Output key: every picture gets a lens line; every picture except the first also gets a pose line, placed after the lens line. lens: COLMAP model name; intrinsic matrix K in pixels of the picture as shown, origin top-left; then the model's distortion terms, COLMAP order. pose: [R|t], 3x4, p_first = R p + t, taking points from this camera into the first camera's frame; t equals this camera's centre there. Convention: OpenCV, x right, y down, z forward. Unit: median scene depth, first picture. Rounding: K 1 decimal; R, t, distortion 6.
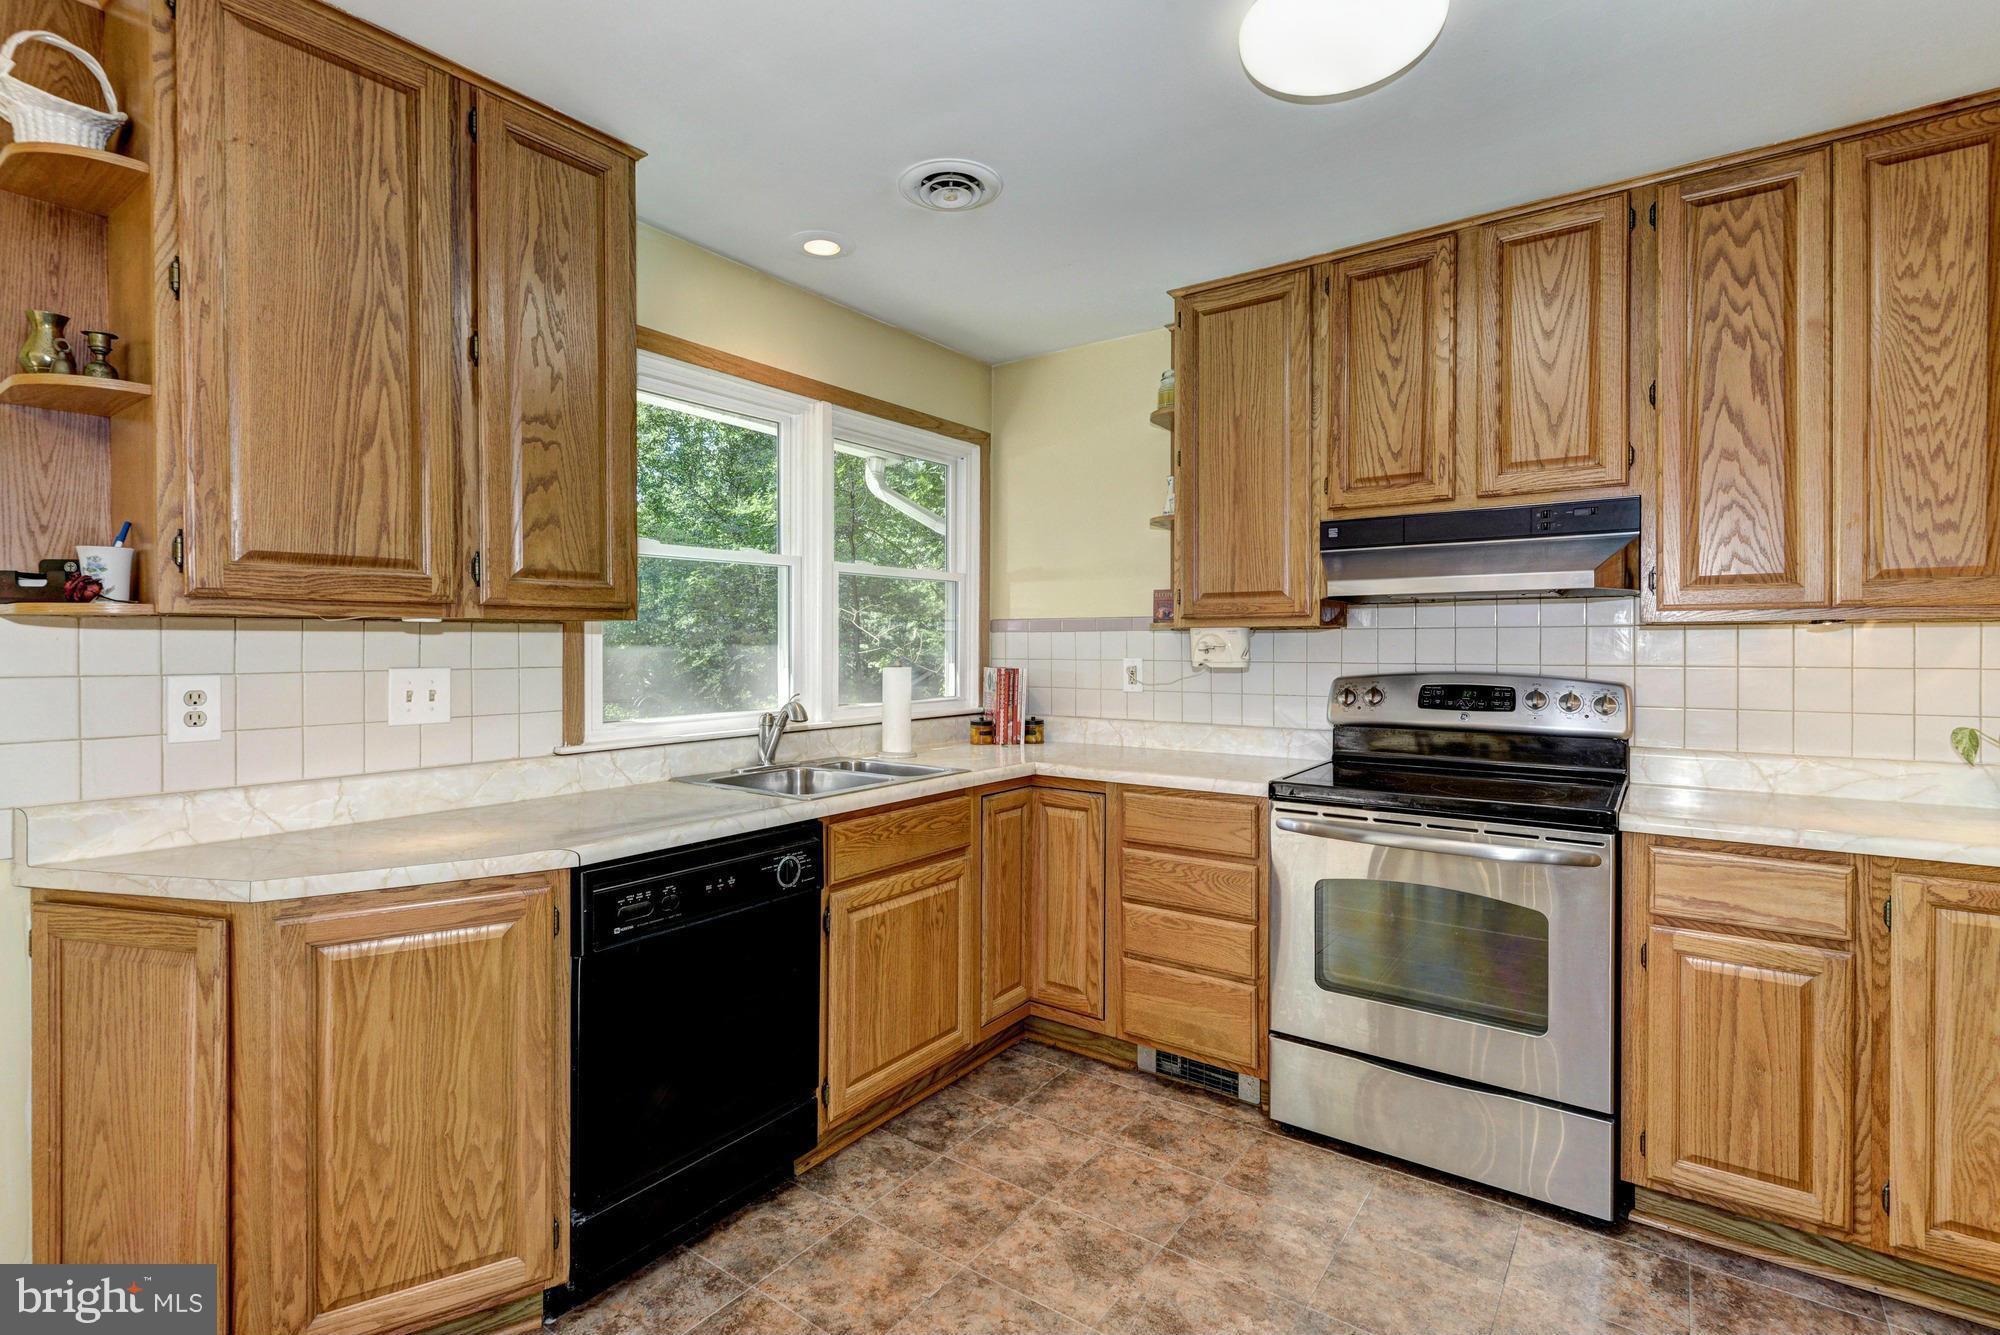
lens RADIAL K [[935.7, 0, 990.2], [0, 935.7, 650.6], [0, 0, 1]] dist [0.014371, -0.008201]
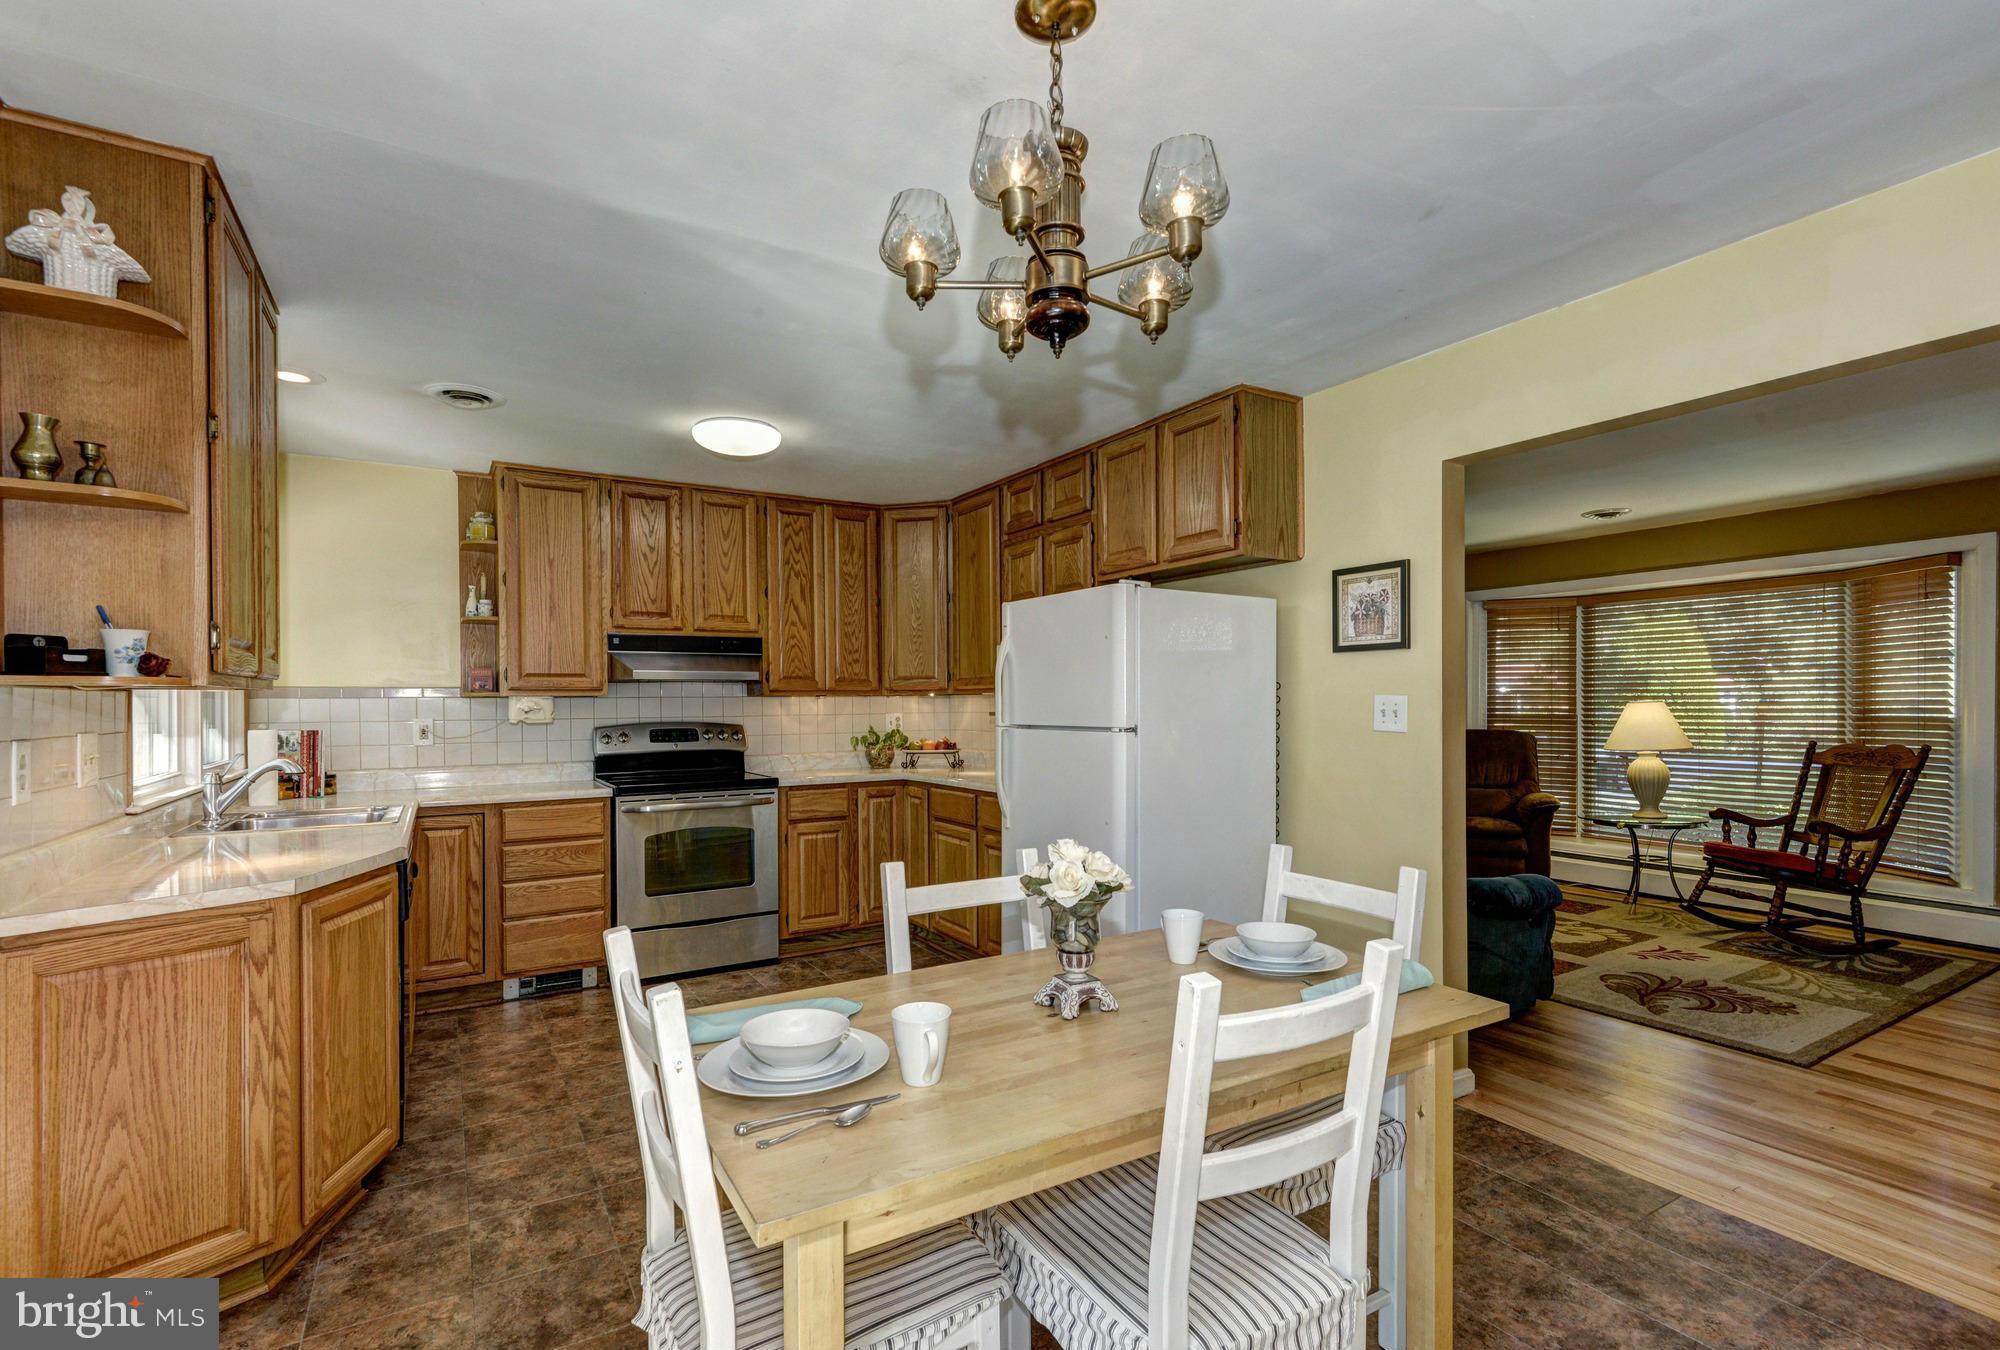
lens RADIAL K [[922.3, 0, 999.0], [0, 922.3, 710.2], [0, 0, 1]] dist [0.014426, -0.000081]
pose [[0.380593, -0.009838, 0.924690, -1.023146], [0.014650, 0.999882, 0.004608, 0.002168], [-0.924627, 0.011793, 0.380692, -0.303788]]
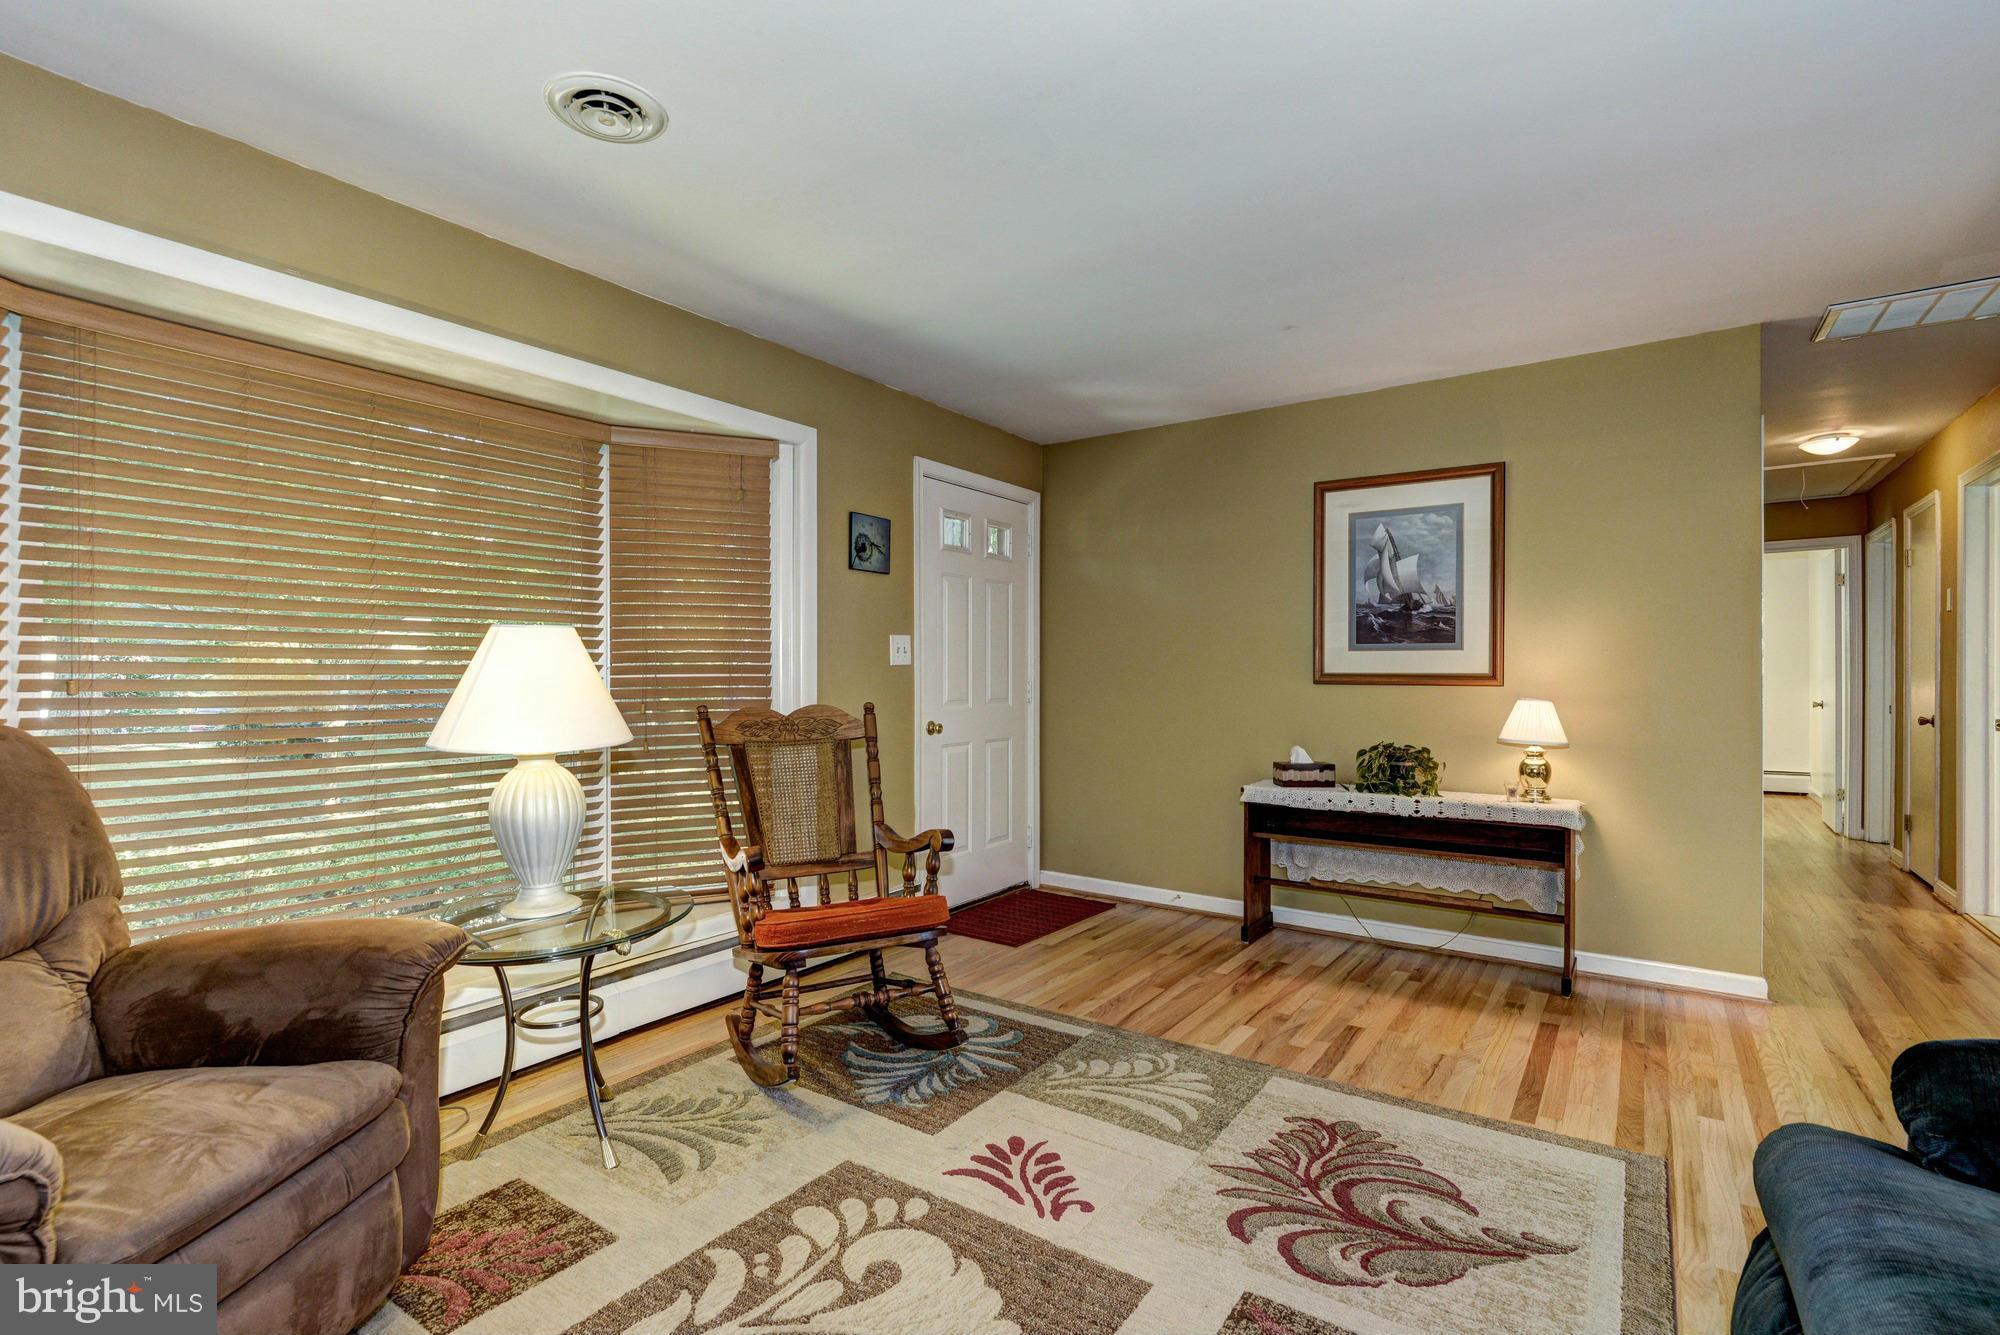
lens RADIAL K [[921.6, 0, 990.2], [0, 921.6, 671.1], [0, 0, 1]] dist [0.010459, -0.007826]
pose [[-0.999930, -0.002241, -0.011660, 1.384869], [-0.002292, 0.999988, 0.004304, 0.055776], [0.011650, 0.004330, -0.999923, 0.042260]]
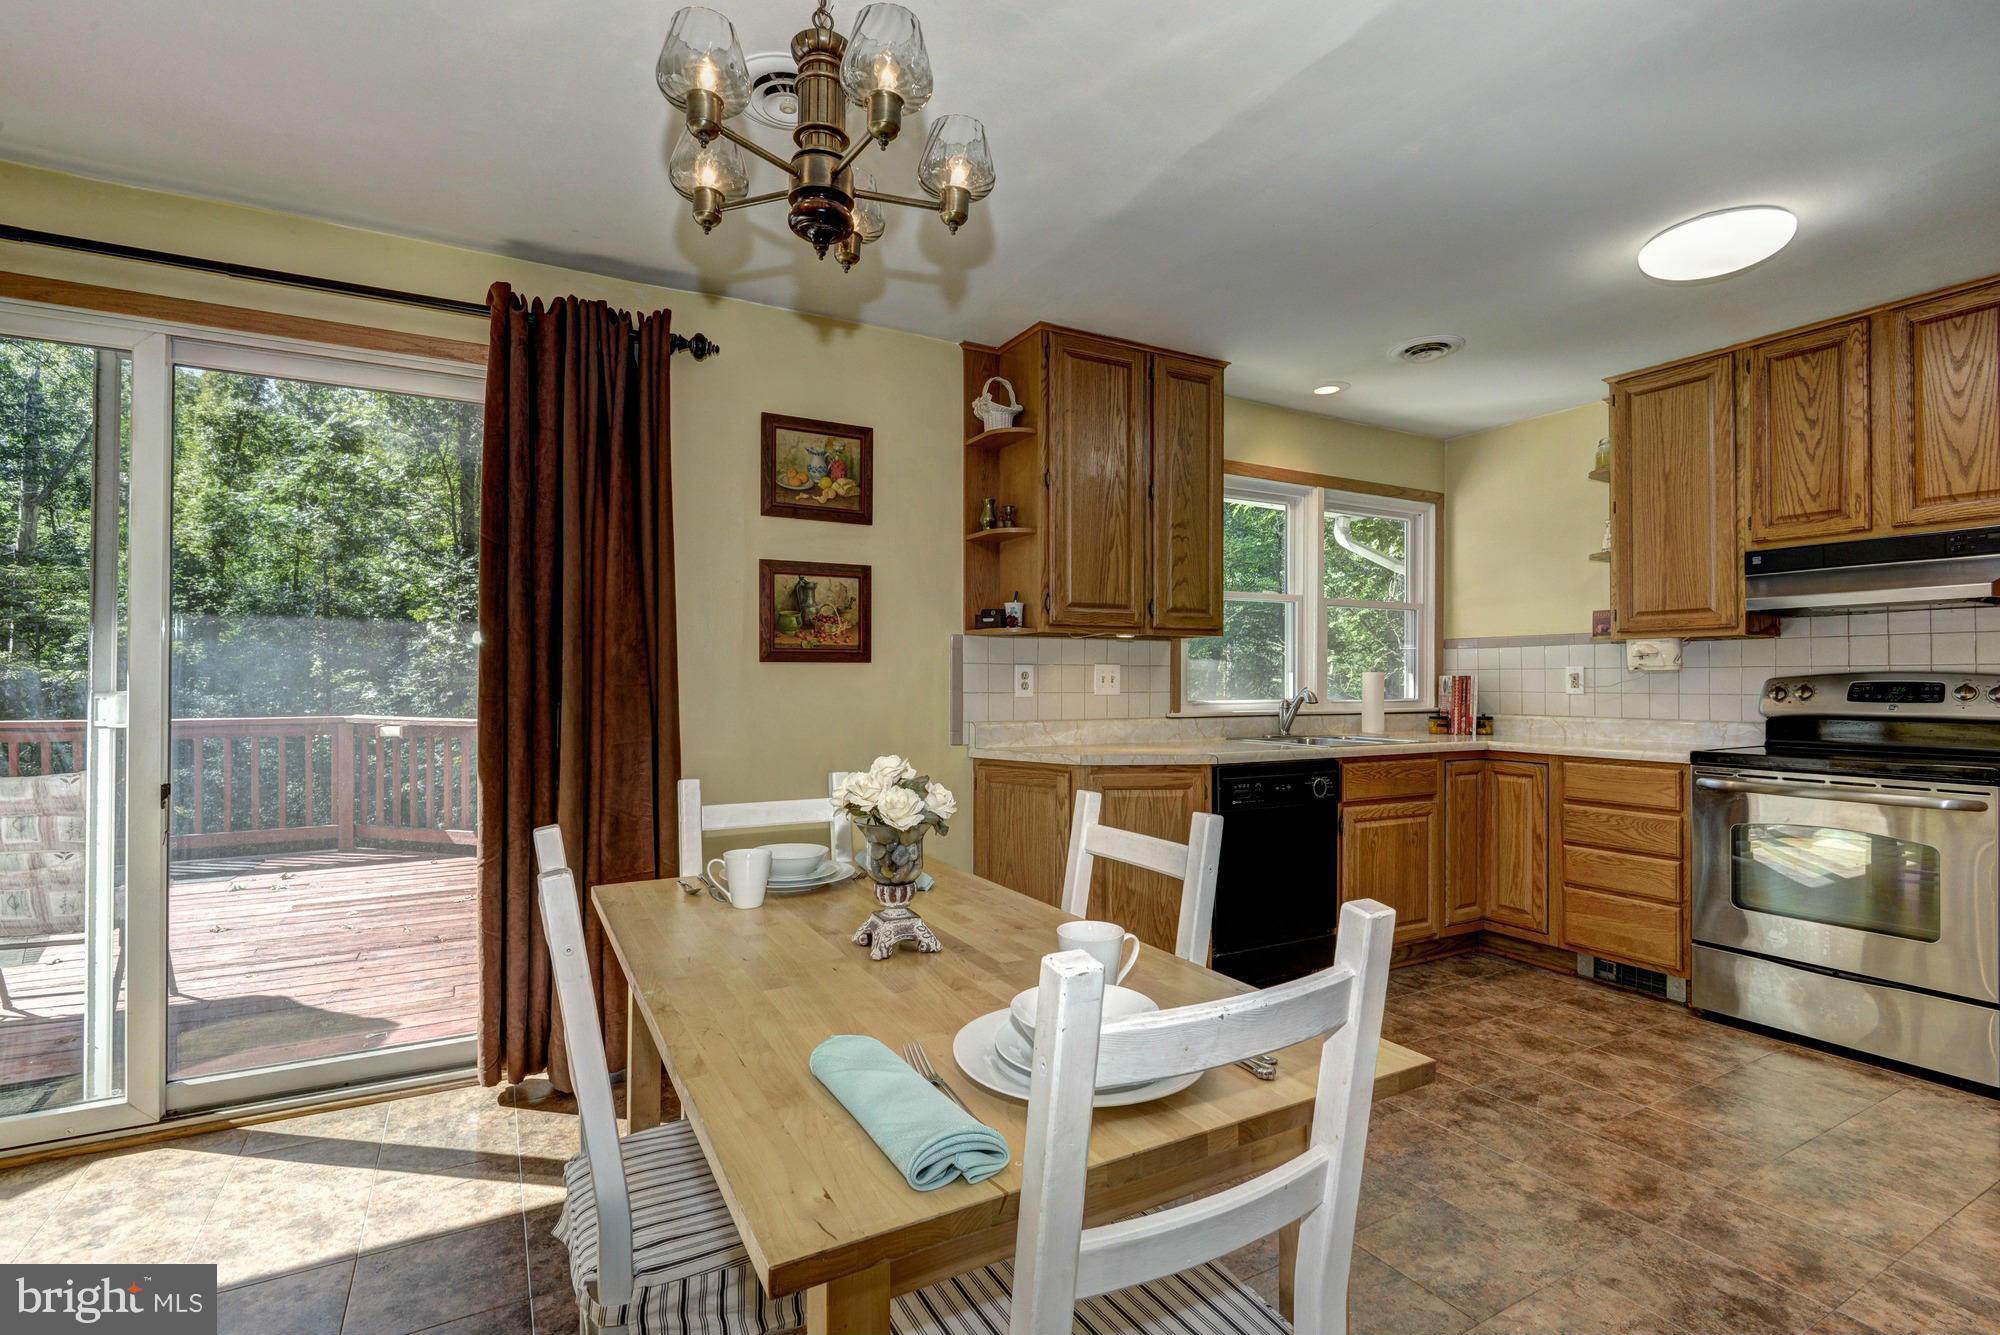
lens RADIAL K [[921.6, 0, 990.2], [0, 921.6, 671.1], [0, 0, 1]] dist [0.010459, -0.007826]
pose [[0.908392, -0.003100, -0.418108, -0.056071], [-0.004692, 0.999834, -0.017608, 0.055544], [0.418094, 0.017957, 0.908226, -0.620460]]
